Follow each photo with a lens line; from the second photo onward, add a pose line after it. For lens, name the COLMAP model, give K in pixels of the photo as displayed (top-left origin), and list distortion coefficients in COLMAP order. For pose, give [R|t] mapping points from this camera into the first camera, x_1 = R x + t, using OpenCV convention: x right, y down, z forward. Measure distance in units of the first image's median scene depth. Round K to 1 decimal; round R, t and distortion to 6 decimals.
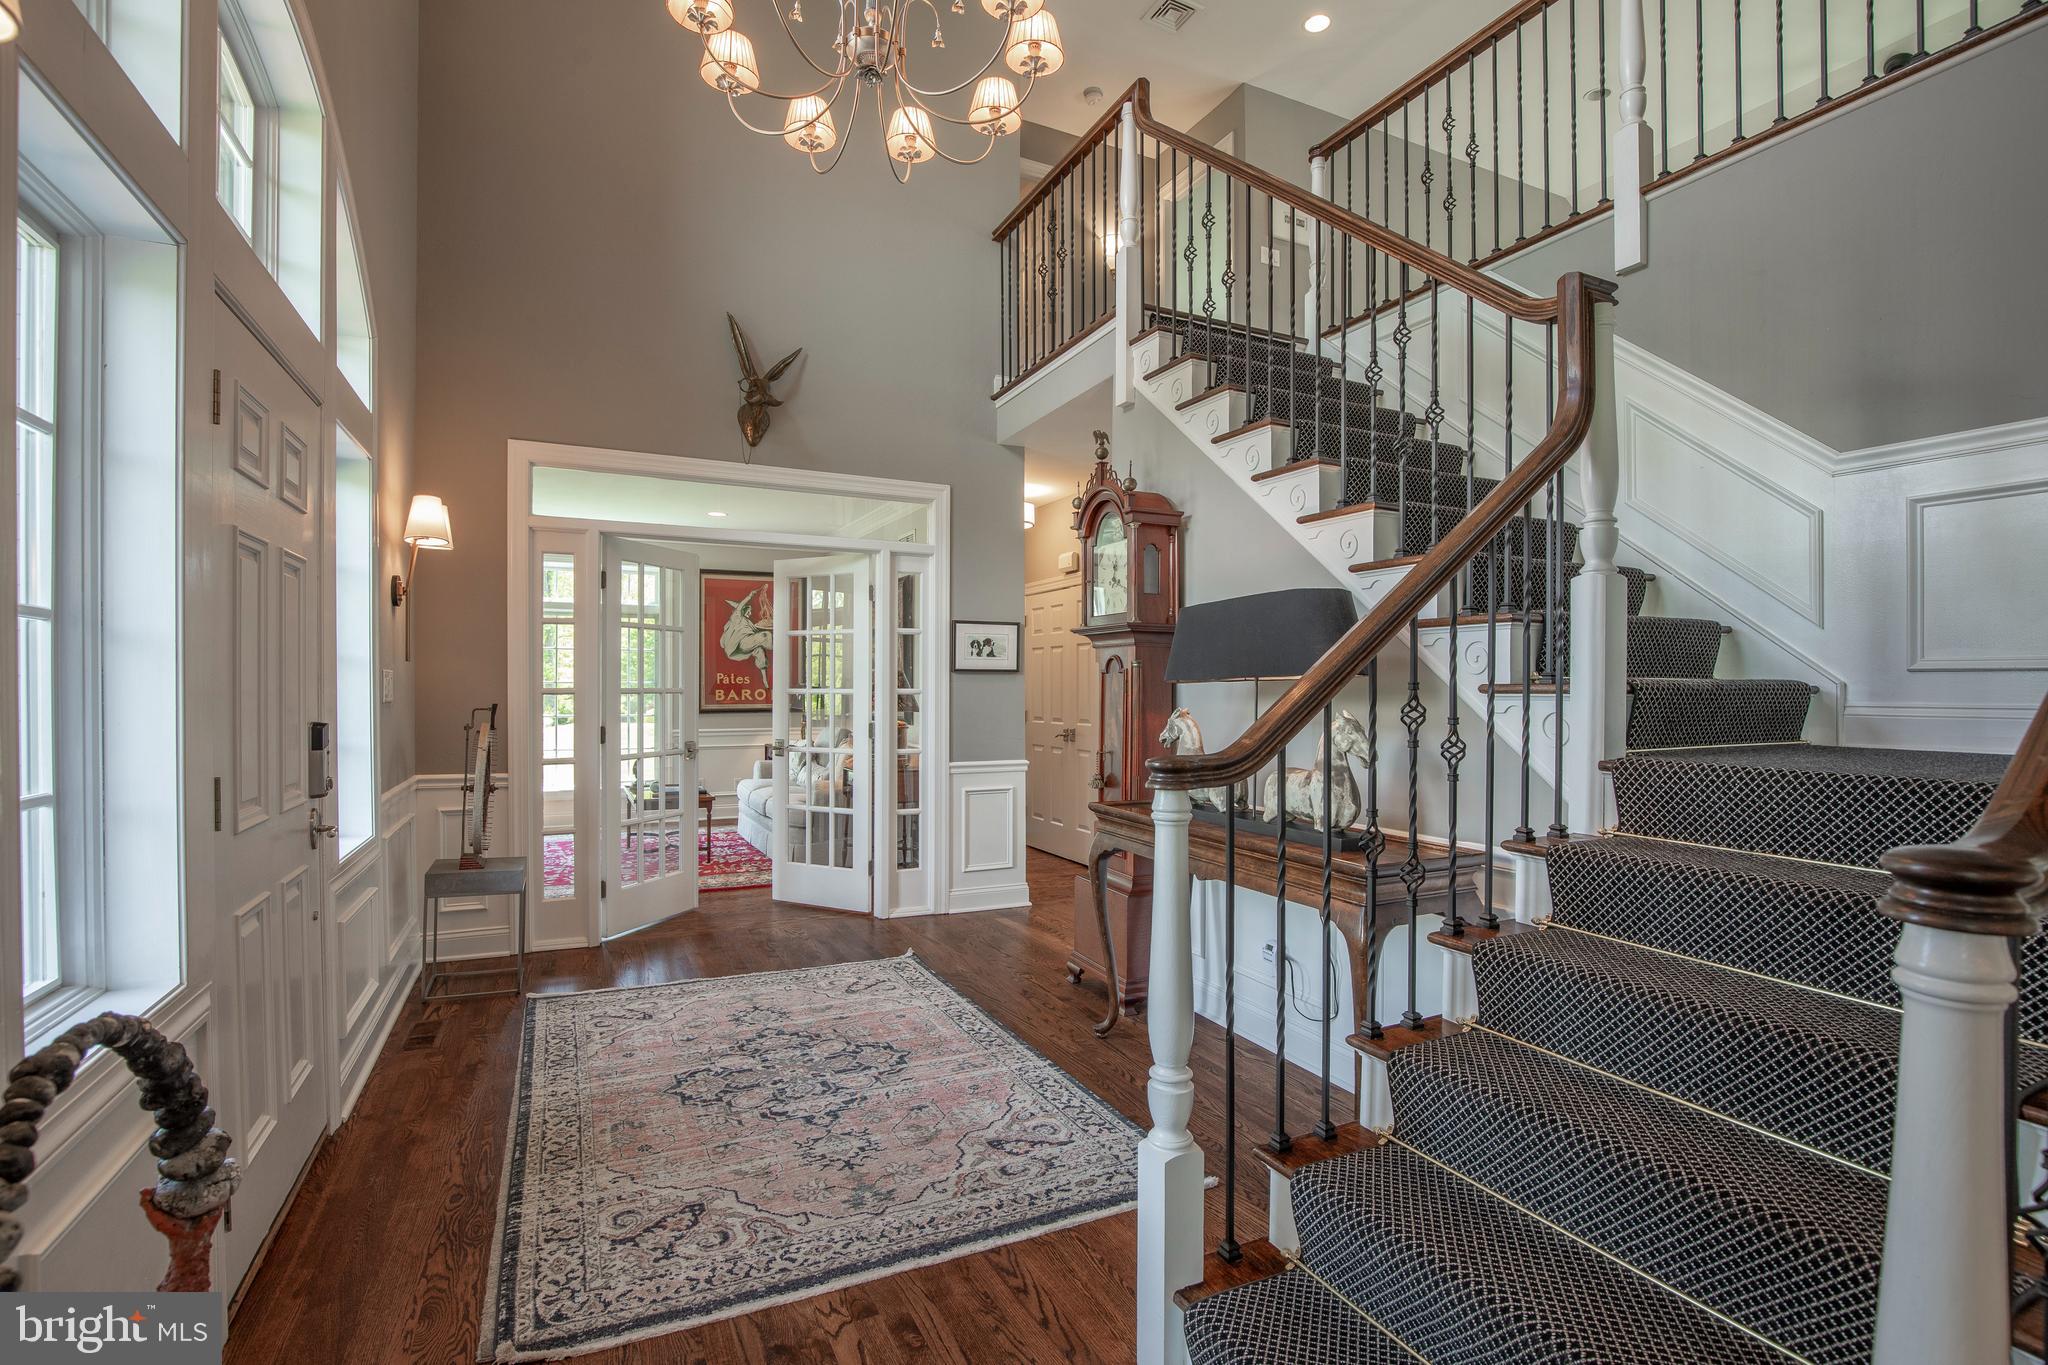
lens RADIAL K [[945.4, 0, 1021.5], [0, 945.4, 676.9], [0, 0, 1]] dist [0.000422, 0.000020]
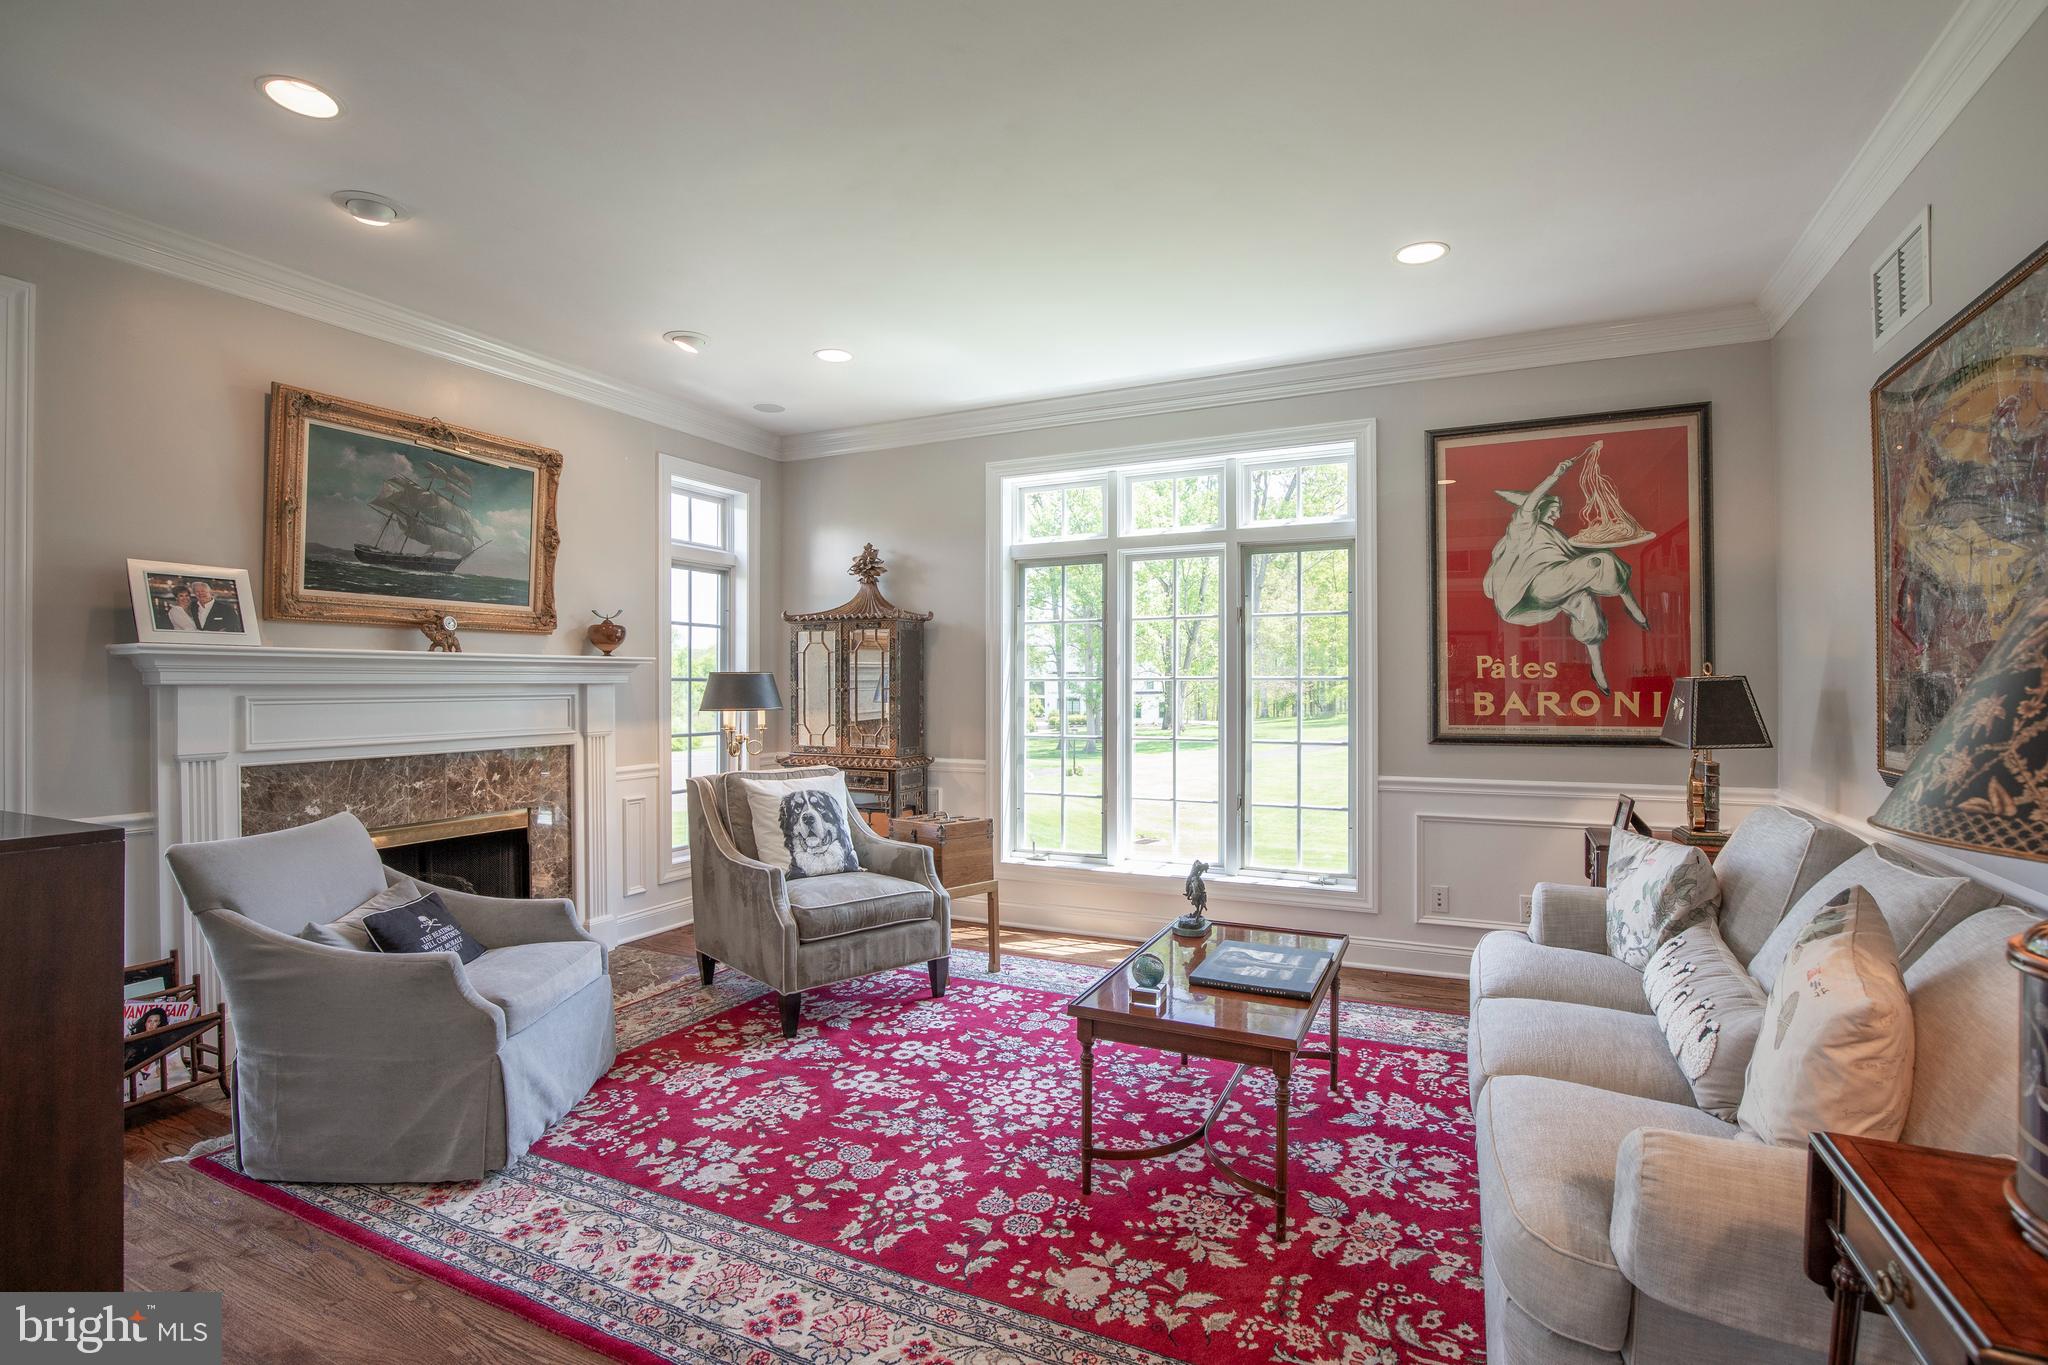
lens RADIAL K [[945.4, 0, 1022.0], [0, 945.4, 685.3], [0, 0, 1]] dist [0.000422, 0.000020]
pose [[0.618599, -0.001936, -0.785705, -0.100303], [0.000572, 0.999998, -0.002013, 0.011061], [0.785707, 0.000796, 0.618598, 0.544787]]
